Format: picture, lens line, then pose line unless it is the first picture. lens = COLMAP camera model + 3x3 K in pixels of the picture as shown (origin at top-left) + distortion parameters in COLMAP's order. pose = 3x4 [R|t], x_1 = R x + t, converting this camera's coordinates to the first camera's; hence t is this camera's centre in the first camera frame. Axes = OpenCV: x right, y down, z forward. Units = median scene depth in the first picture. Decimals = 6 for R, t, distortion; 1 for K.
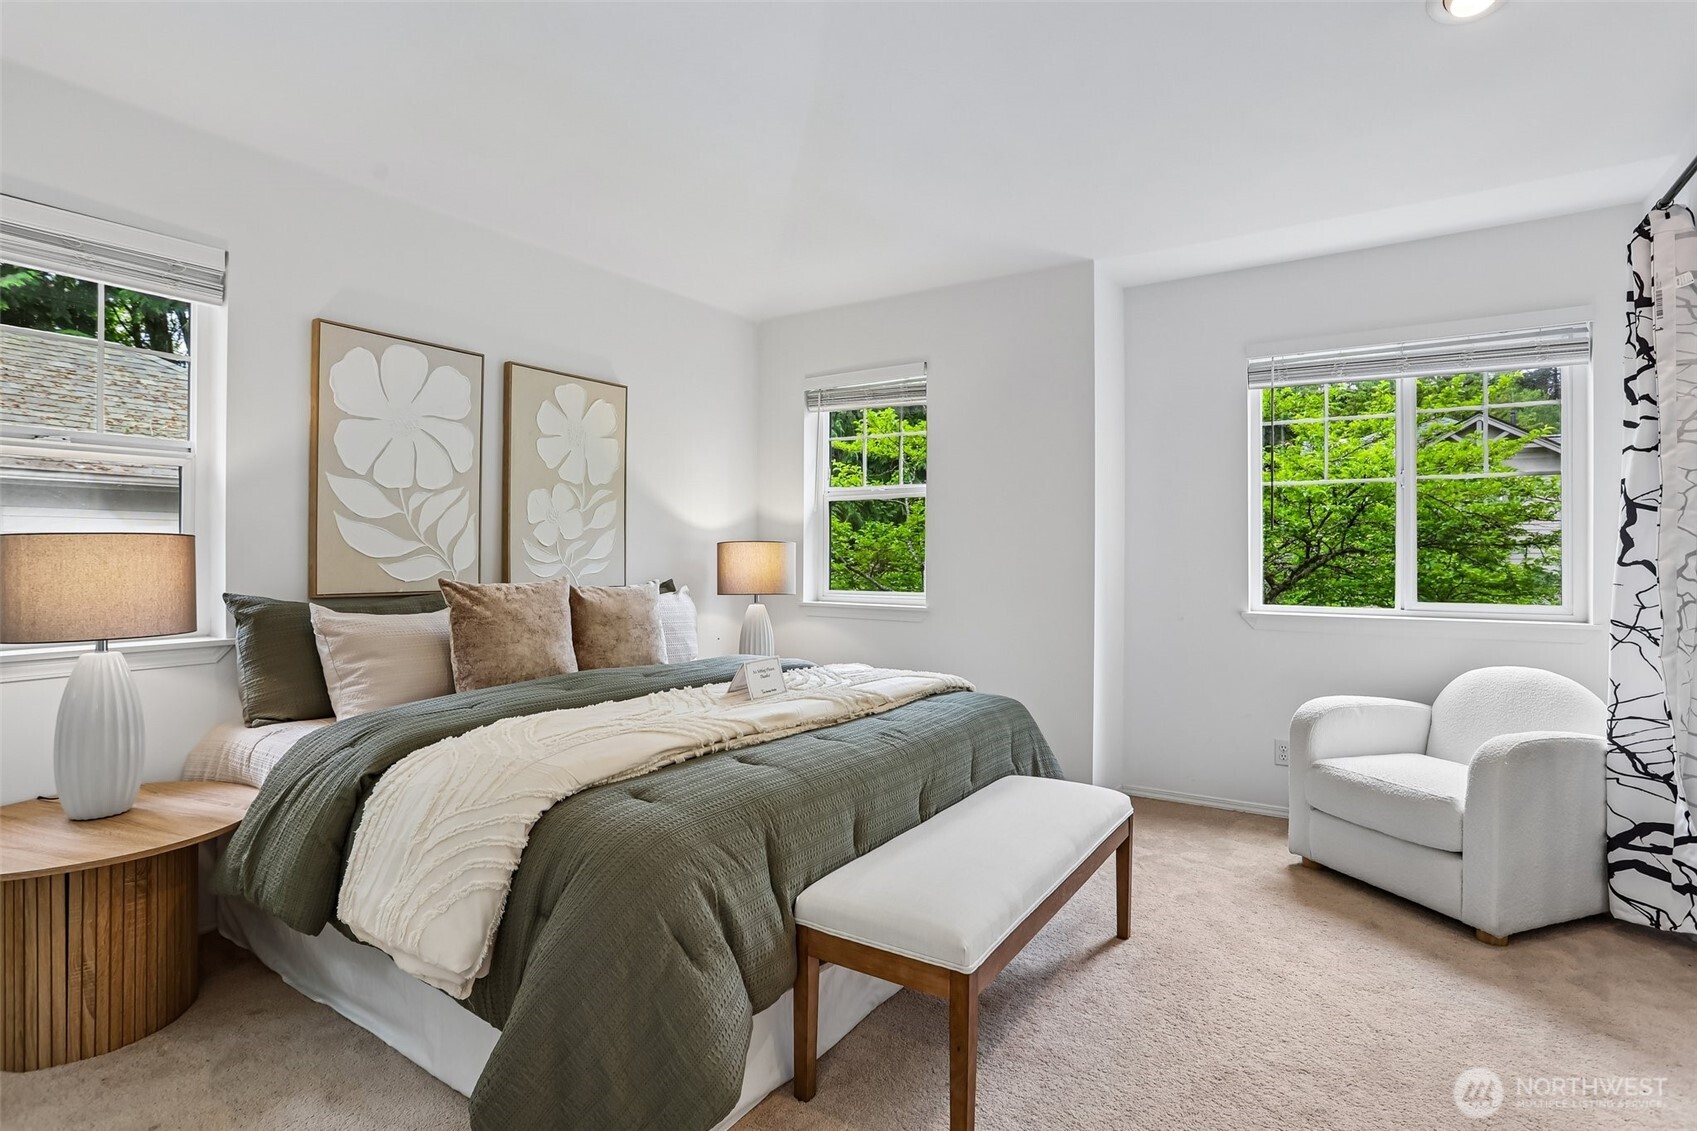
lens RADIAL K [[841.9, 0, 857.1], [0, 841.9, 554.0], [0, 0, 1]] dist [-0.061528, 0.028833]
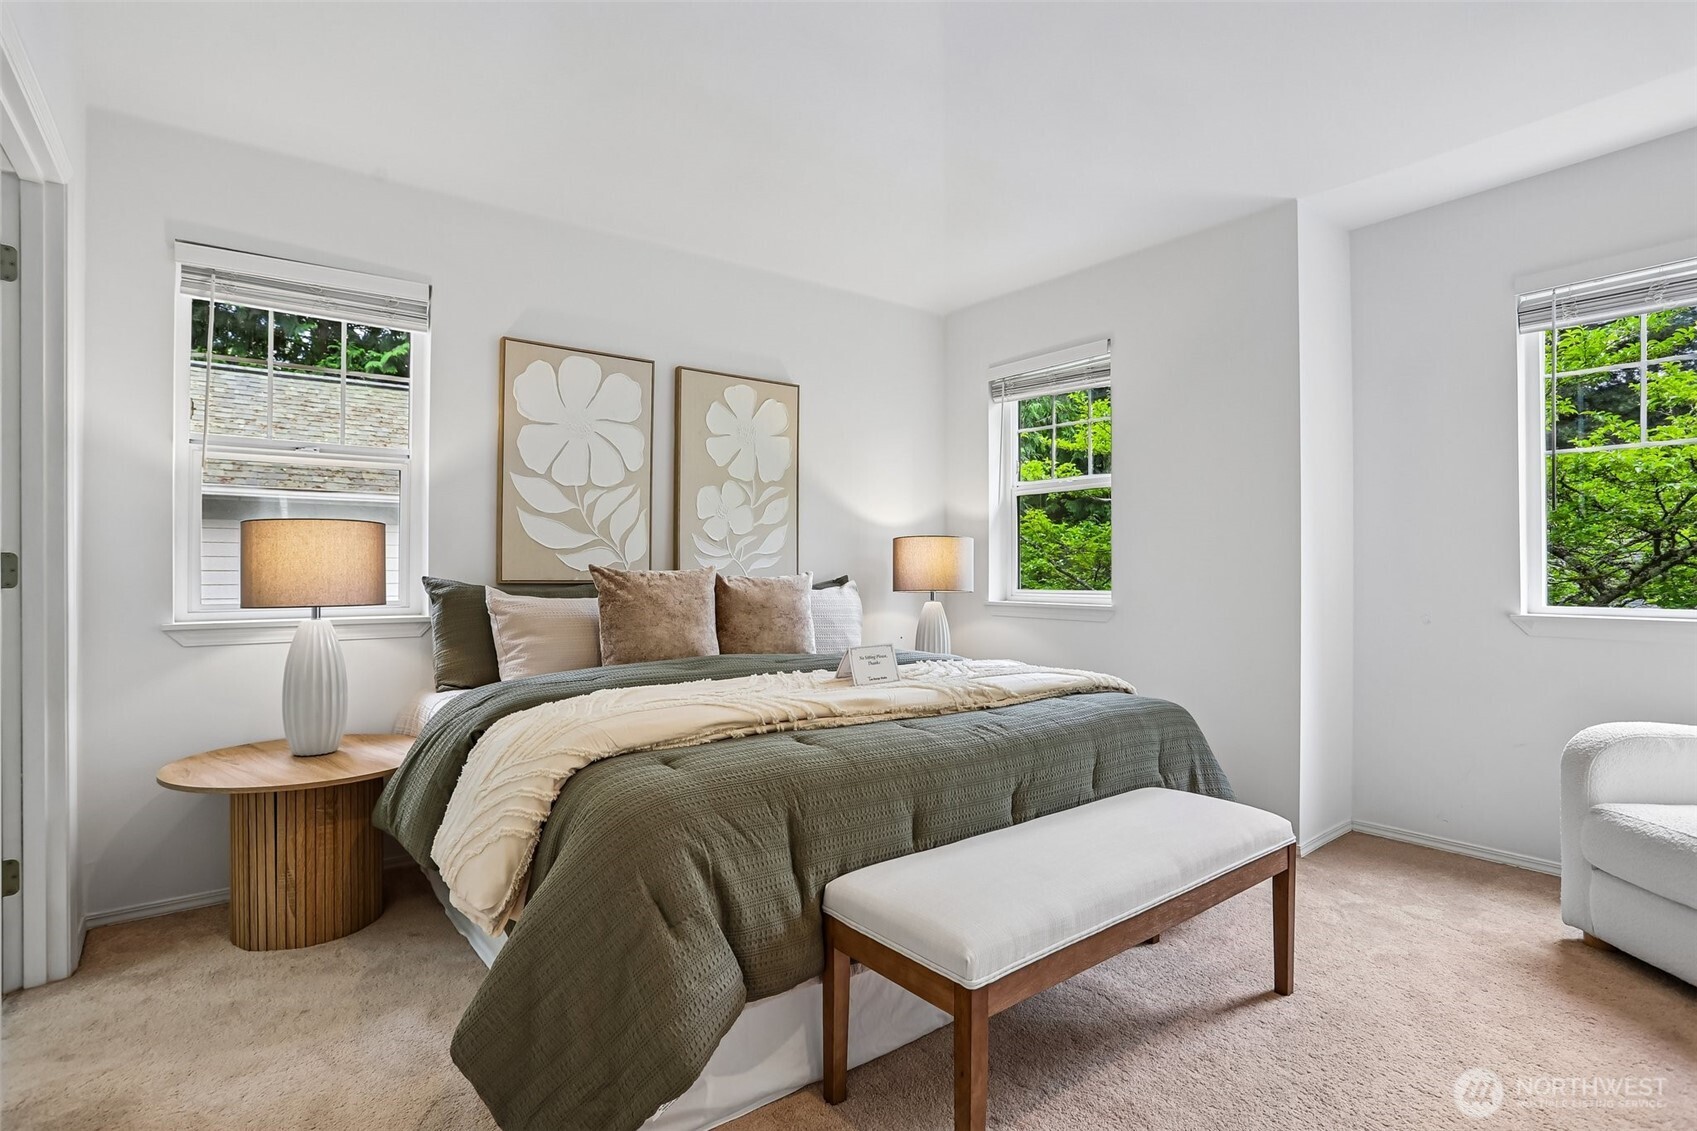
lens RADIAL K [[841.9, 0, 857.2], [0, 841.9, 563.7], [0, 0, 1]] dist [-0.061528, 0.028833]
pose [[0.945411, -0.005972, -0.325825, 0.142863], [0.002797, 0.999944, -0.010212, 0.031852], [0.325867, 0.008743, 0.945375, 0.062963]]
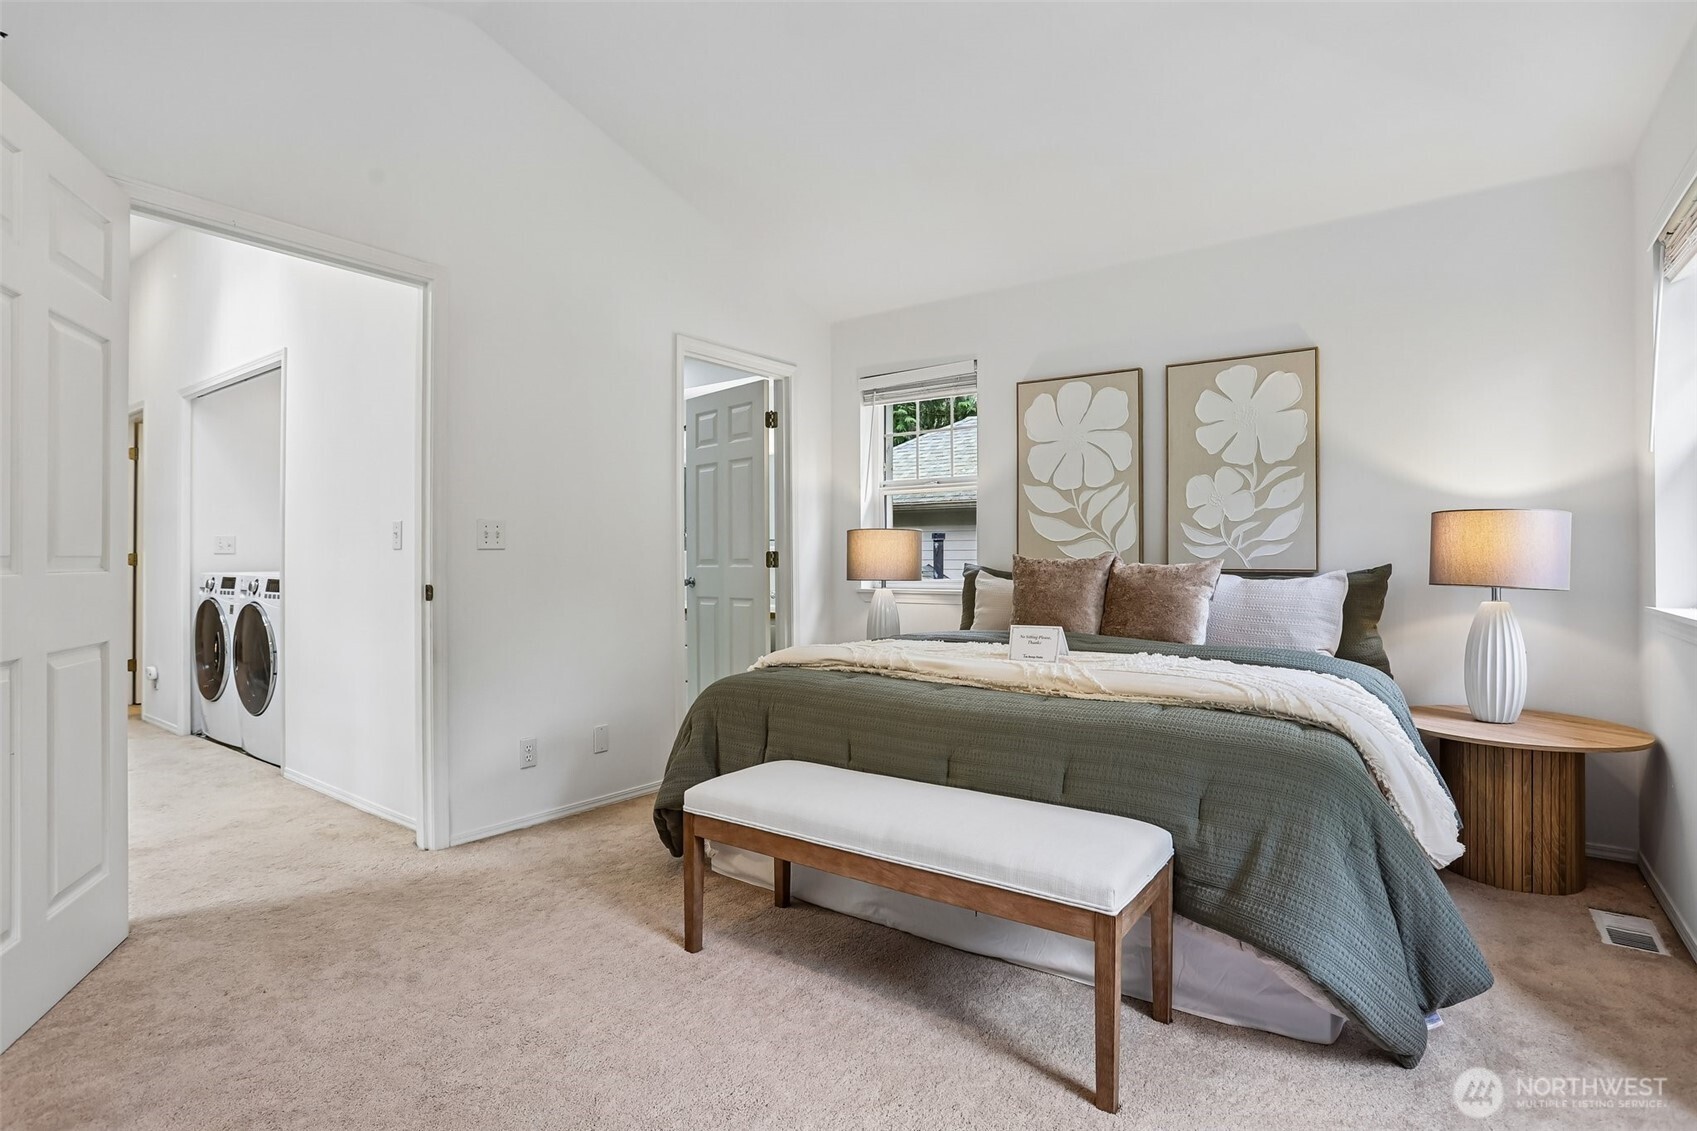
lens RADIAL K [[841.9, 0, 859.5], [0, 841.9, 560.7], [0, 0, 1]] dist [-0.061528, 0.028833]
pose [[-0.035711, -0.002642, -0.999359, 0.713641], [0.001016, 0.999996, -0.002680, 0.034658], [0.999362, -0.001111, -0.035709, 0.615586]]
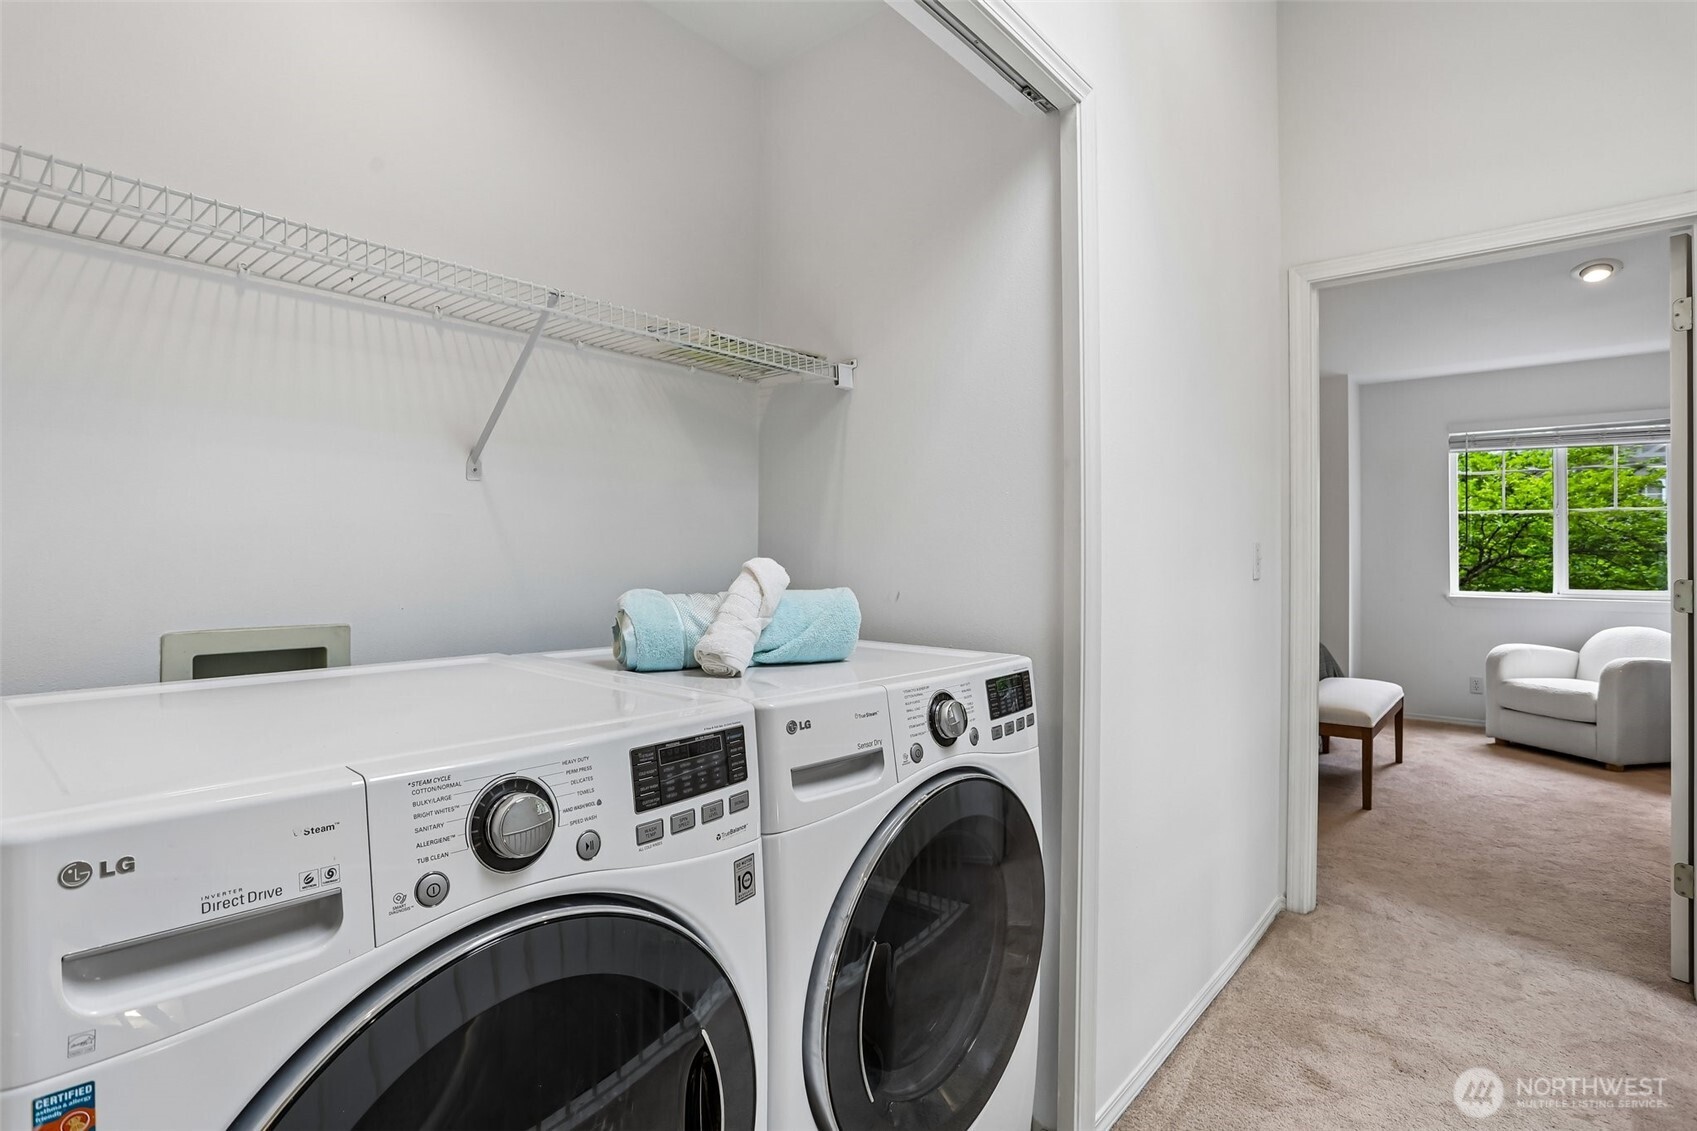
lens RADIAL K [[841.9, 0, 852.7], [0, 841.9, 551.1], [0, 0, 1]] dist [-0.061528, 0.028833]
pose [[0.992075, 0.000449, -0.125645, -0.510651], [-0.001273, 0.999978, -0.006484, -0.002702], [0.125639, 0.006593, 0.992054, -0.764821]]
